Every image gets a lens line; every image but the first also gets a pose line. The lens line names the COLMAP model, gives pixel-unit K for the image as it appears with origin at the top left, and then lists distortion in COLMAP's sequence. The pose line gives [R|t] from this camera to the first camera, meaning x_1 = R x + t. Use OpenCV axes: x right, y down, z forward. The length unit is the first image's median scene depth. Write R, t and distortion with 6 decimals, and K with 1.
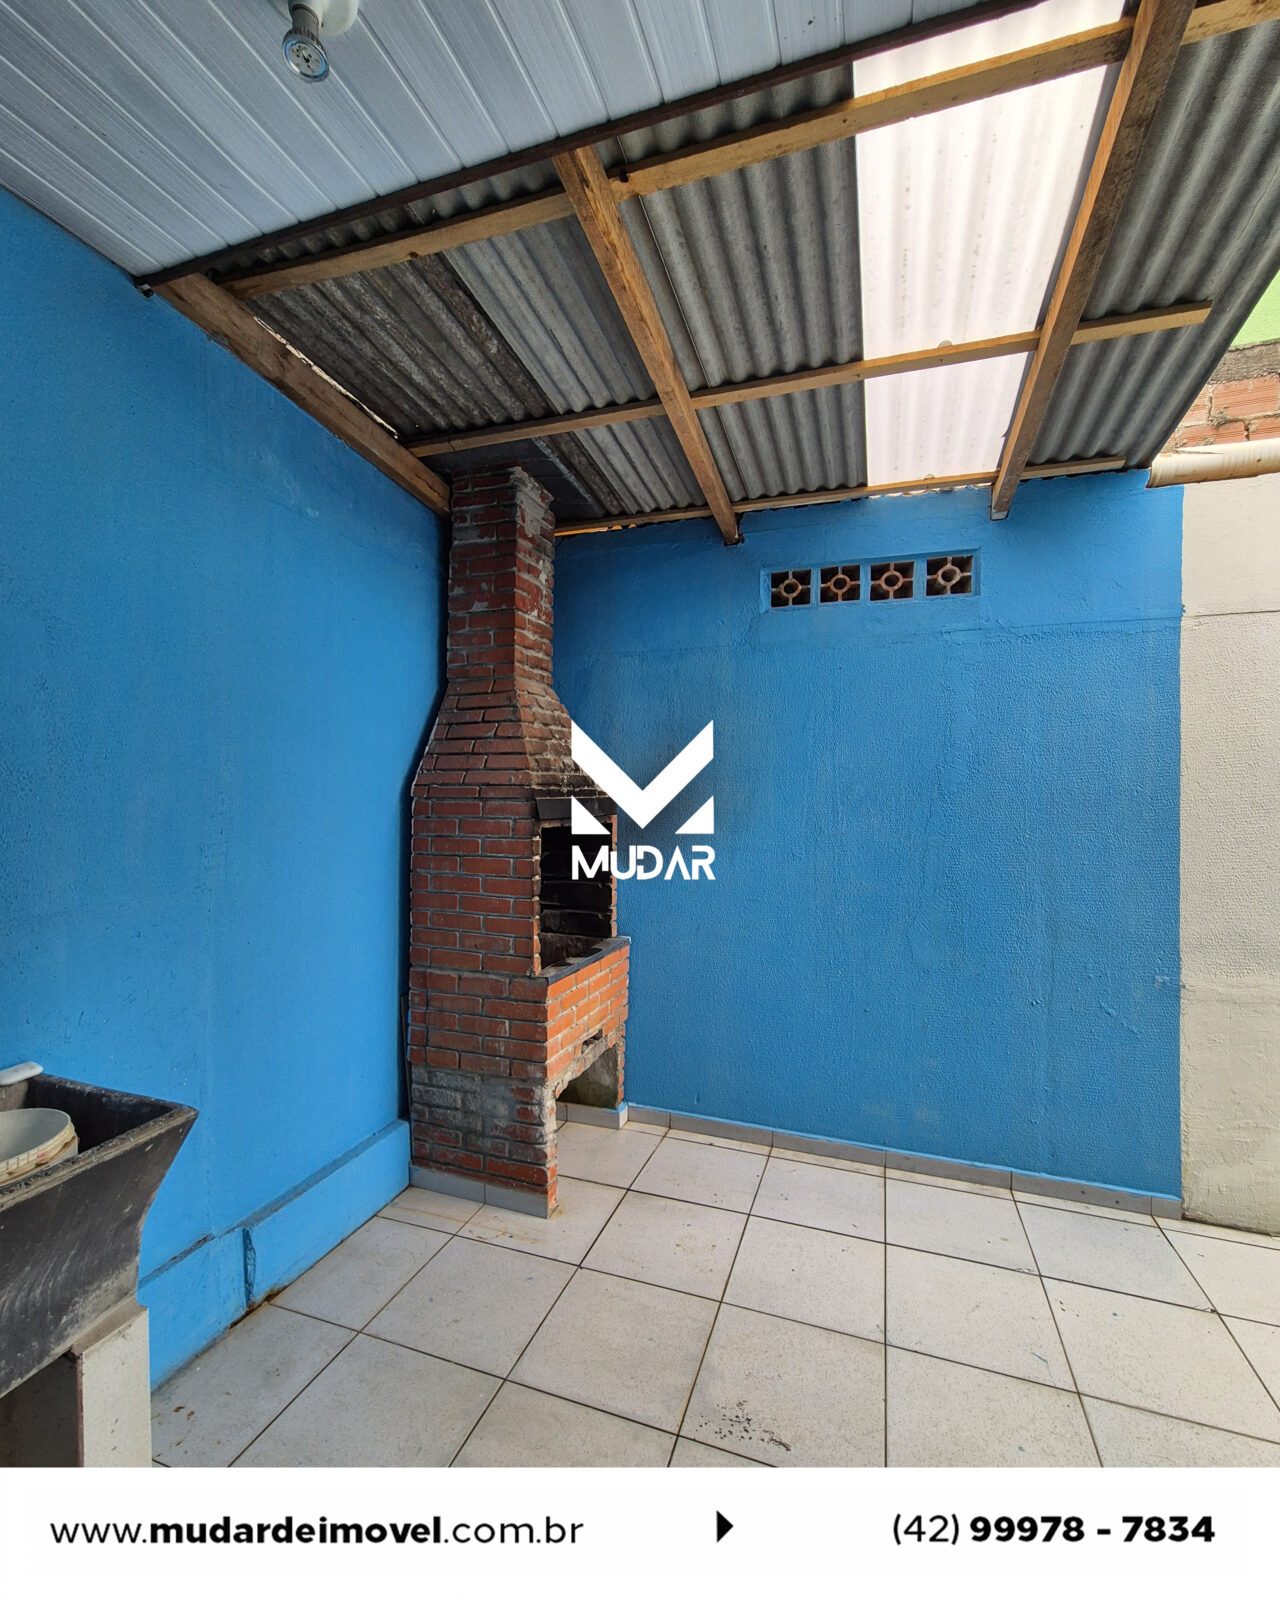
lens RADIAL K [[687.5, 0, 641.7], [0, 687.5, 795.0], [0, 0, 1]] dist [0.000381, 0.000465]
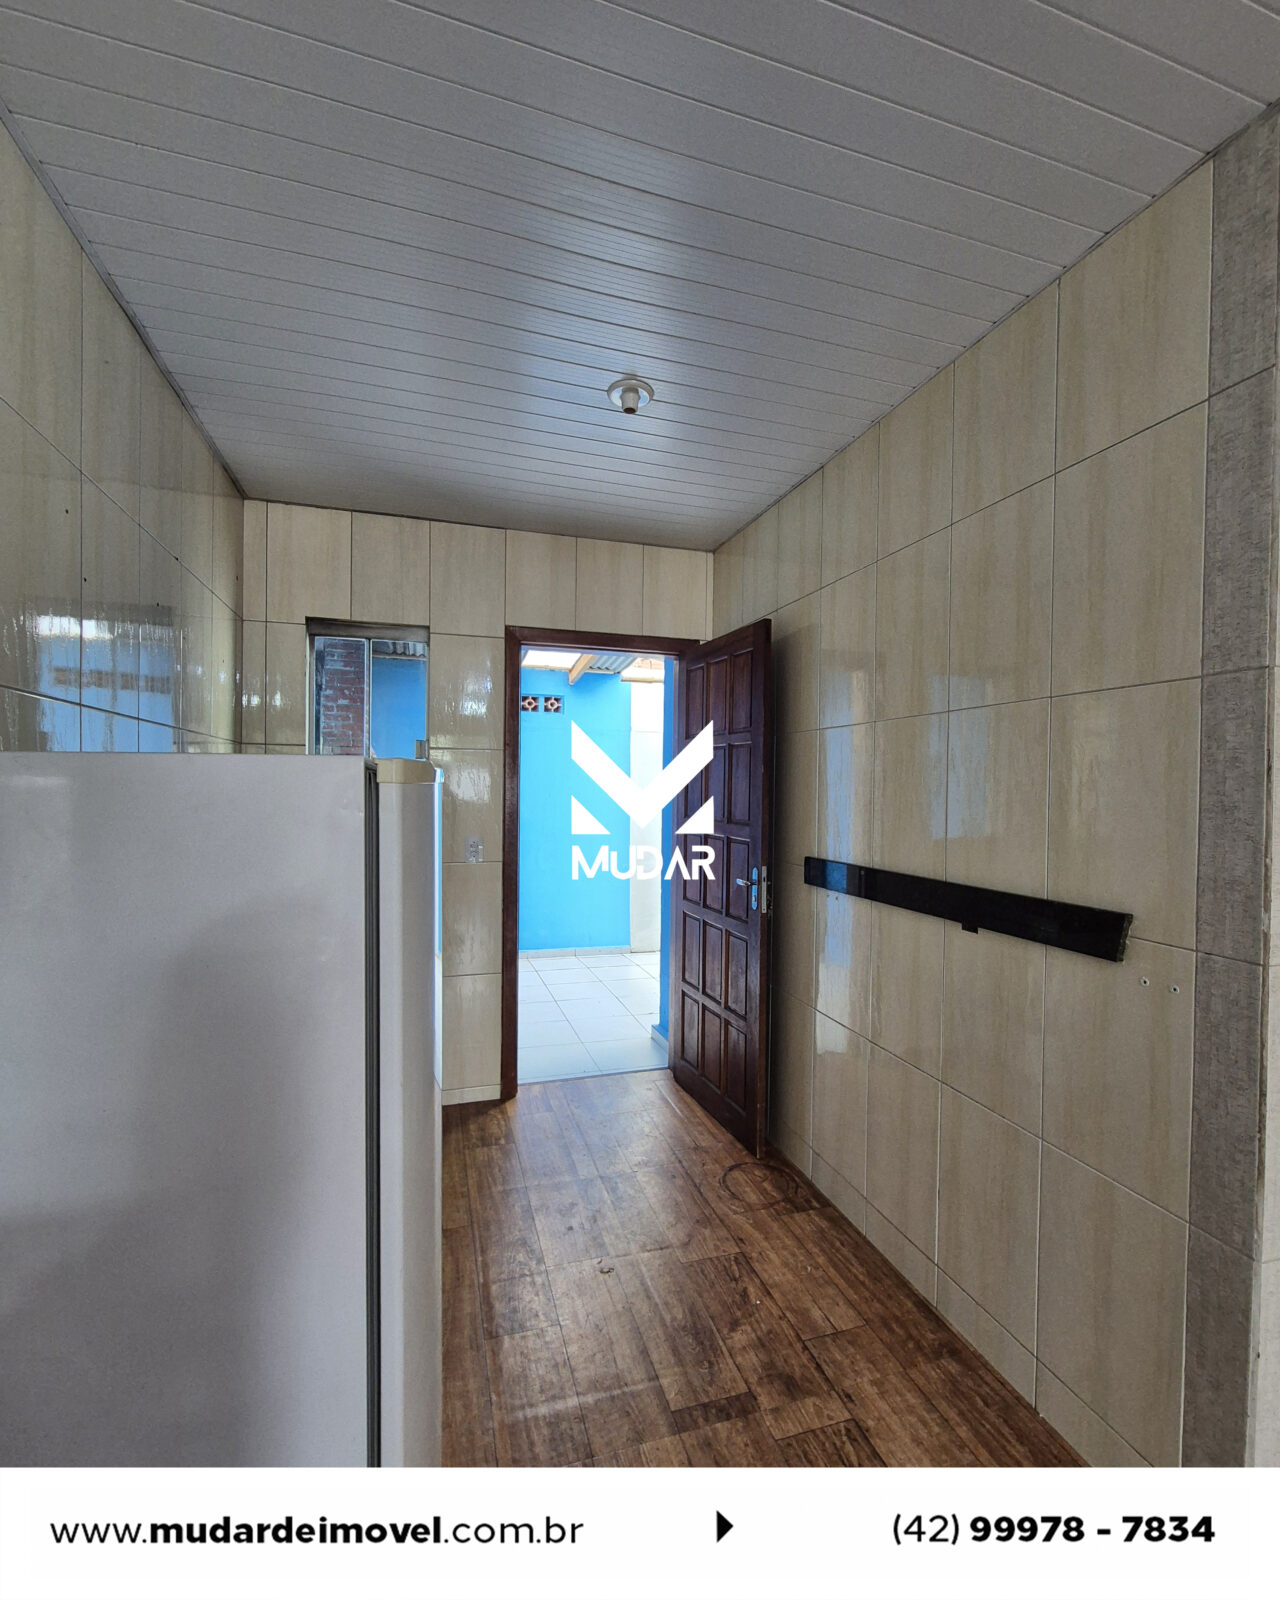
lens RADIAL K [[687.5, 0, 637.3], [0, 687.5, 799.2], [0, 0, 1]] dist [0.000381, 0.000465]
pose [[0.805744, -0.002644, 0.592258, -0.715799], [-0.002420, 0.999967, 0.007756, -0.013611], [-0.592259, -0.007683, 0.805711, -1.072297]]
